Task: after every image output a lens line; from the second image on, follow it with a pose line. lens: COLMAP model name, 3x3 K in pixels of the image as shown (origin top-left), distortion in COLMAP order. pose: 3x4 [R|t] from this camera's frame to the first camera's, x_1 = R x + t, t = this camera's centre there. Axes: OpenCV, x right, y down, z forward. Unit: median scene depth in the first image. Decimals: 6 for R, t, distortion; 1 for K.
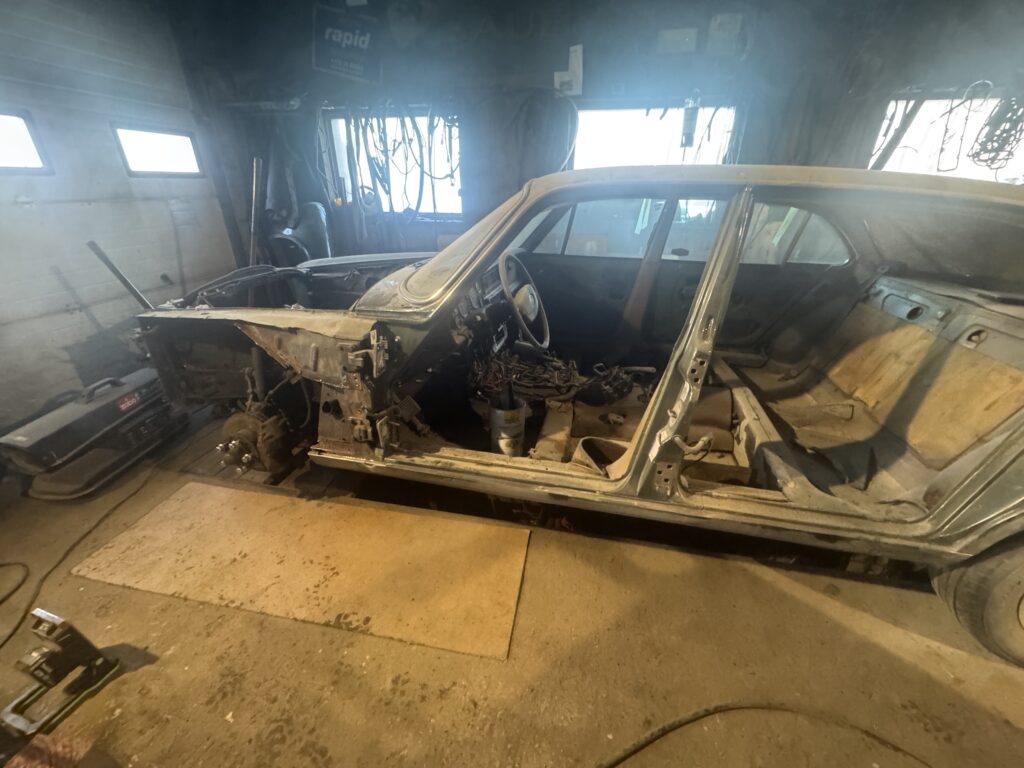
lens RADIAL K [[409.2, 0, 514.5], [0, 409.2, 387.0], [0, 0, 1]] dist [0.002012, -0.000099]
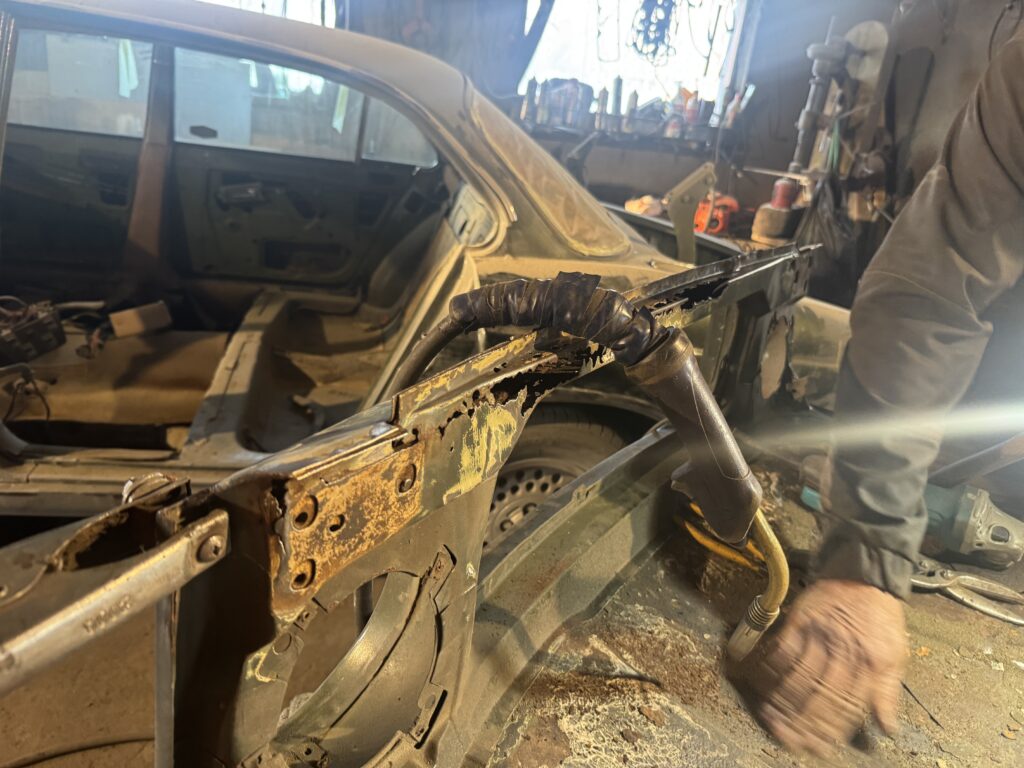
lens RADIAL K [[748.1, 0, 511.3], [0, 748.1, 386.5], [0, 0, 1]] dist [-0.003189, -0.001434]
pose [[0.928853, -0.041268, 0.368142, 0.396252], [0.055780, 0.998026, -0.028862, 0.118247], [-0.366224, 0.047343, 0.929322, -0.218006]]
